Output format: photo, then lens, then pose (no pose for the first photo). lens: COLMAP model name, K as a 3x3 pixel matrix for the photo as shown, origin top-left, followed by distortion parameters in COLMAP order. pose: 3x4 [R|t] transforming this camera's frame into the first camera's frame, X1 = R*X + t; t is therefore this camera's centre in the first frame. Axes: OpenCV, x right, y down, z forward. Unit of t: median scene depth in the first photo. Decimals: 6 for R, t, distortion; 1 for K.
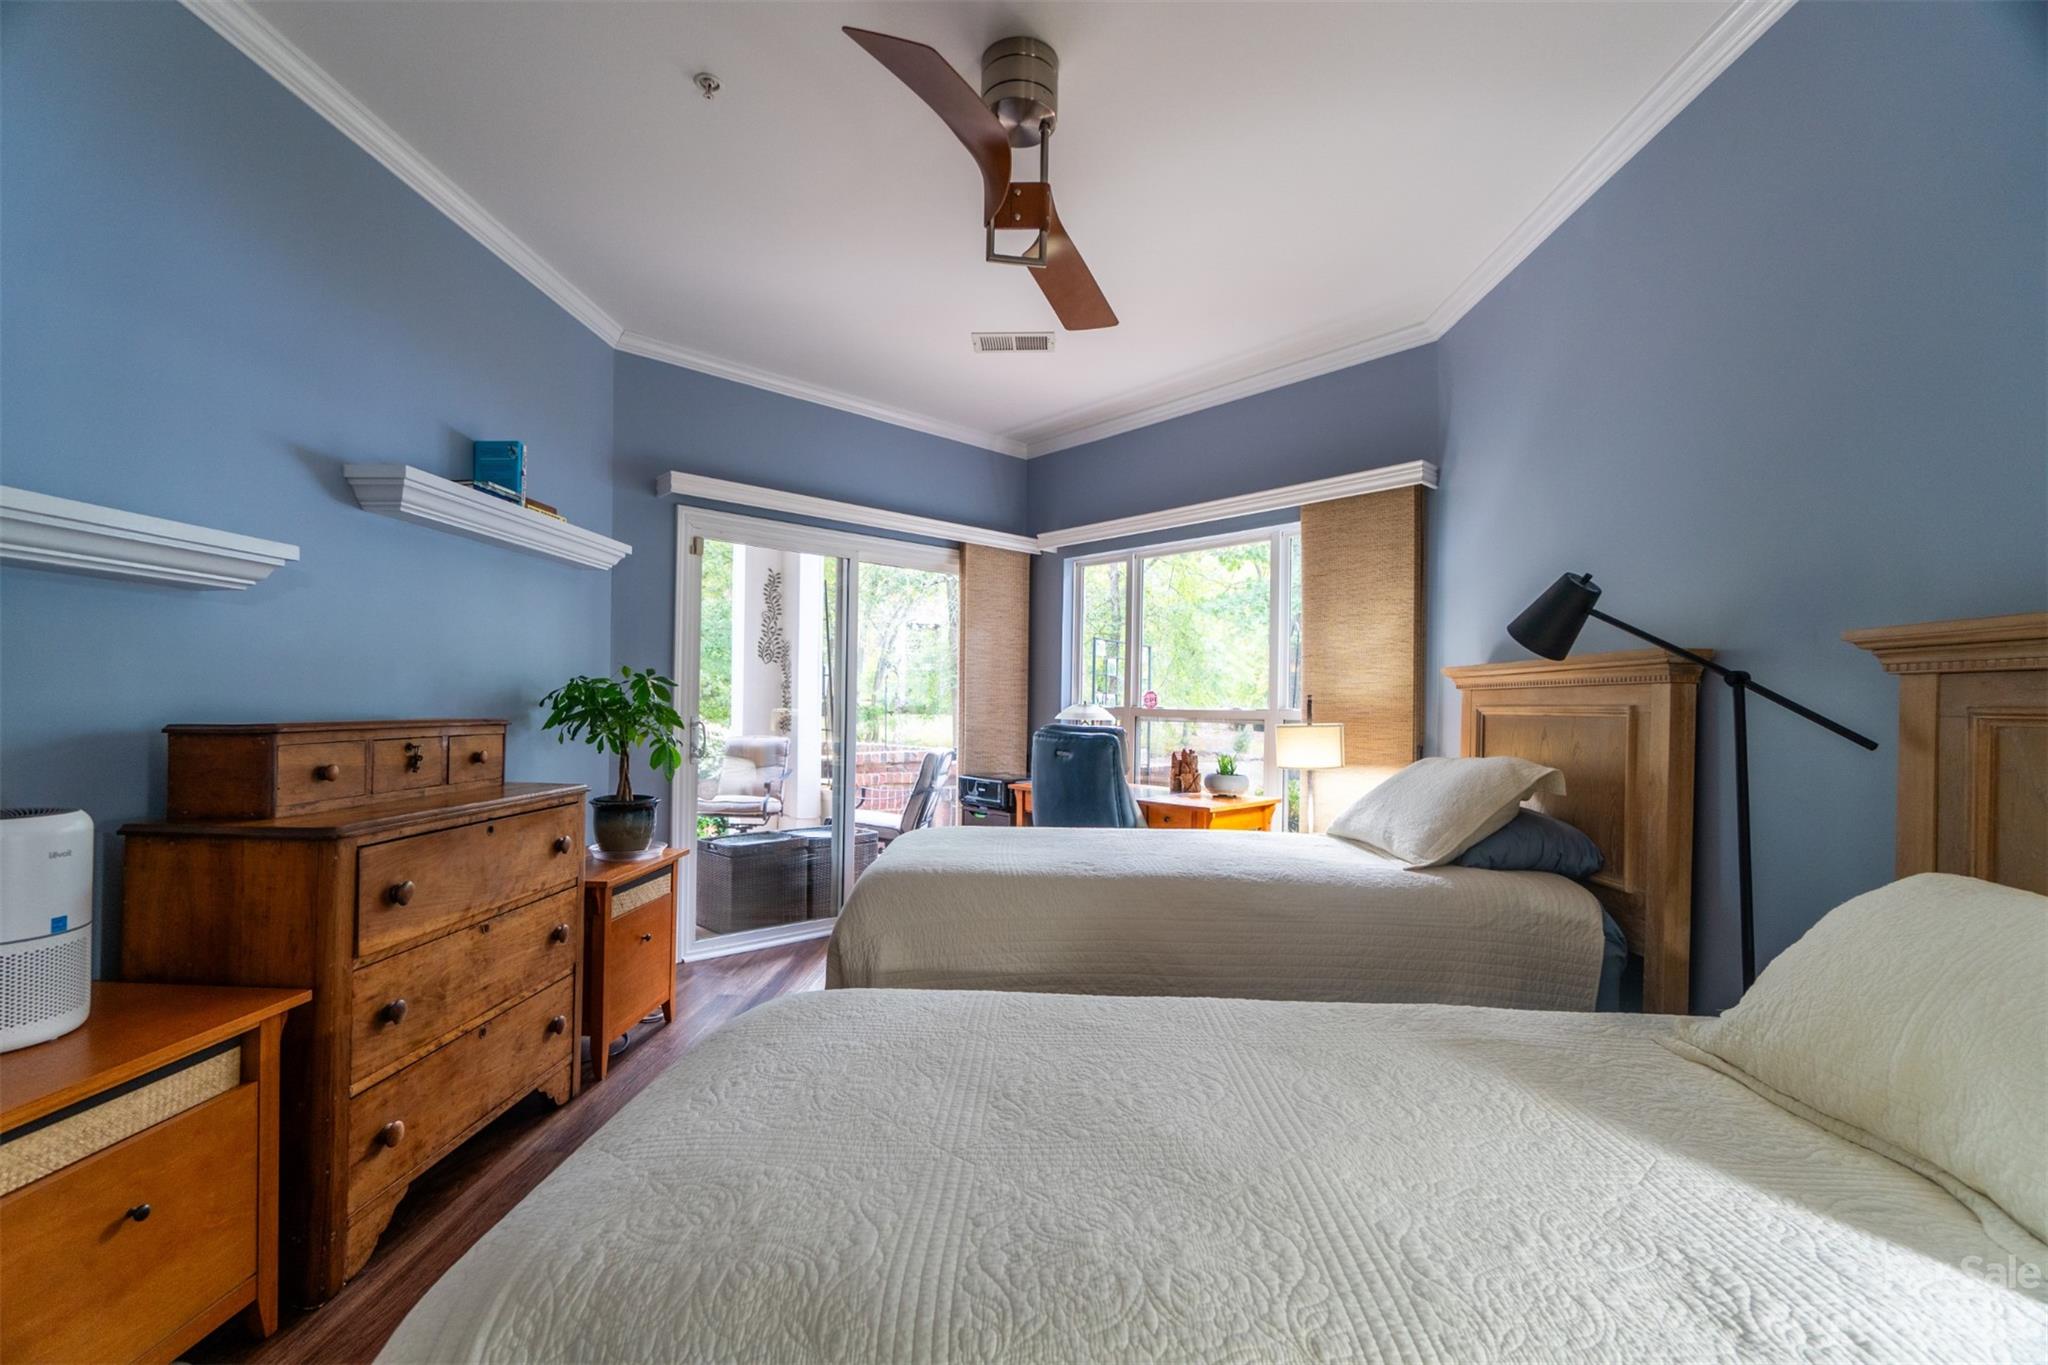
lens RADIAL K [[881.0, 0, 1005.1], [0, 881.0, 693.1], [0, 0, 1]] dist [-0.005874, 0.003804]
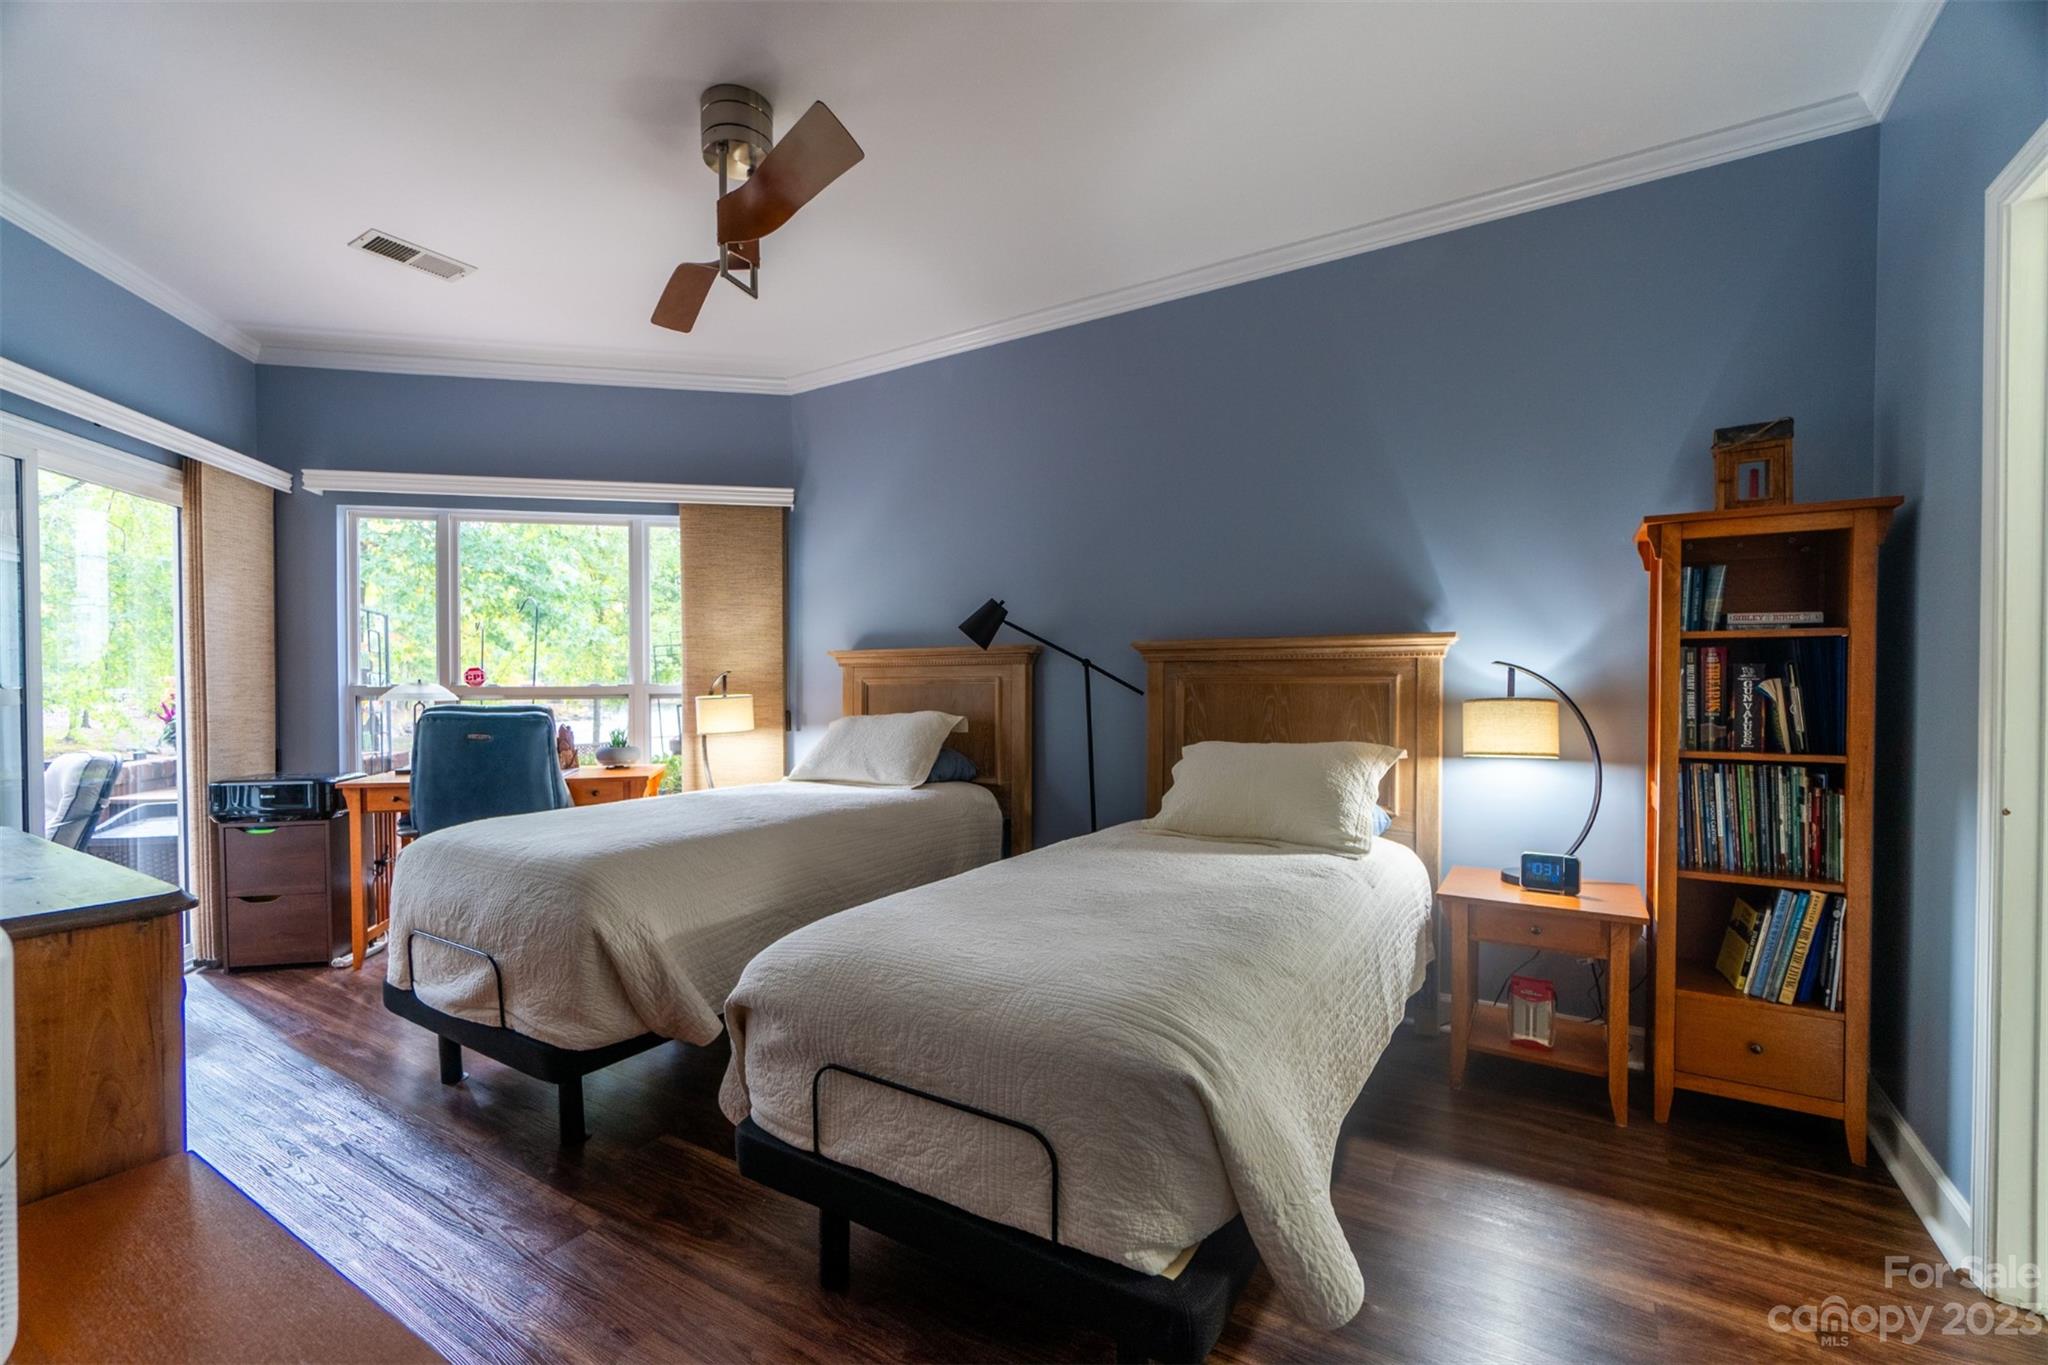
lens RADIAL K [[881.0, 0, 1005.1], [0, 881.0, 693.1], [0, 0, 1]] dist [-0.005874, 0.003804]
pose [[0.489176, -0.028374, 0.871723, -0.487767], [0.000418, 0.999478, 0.032298, -0.006603], [-0.872185, -0.015435, 0.488933, 0.089123]]
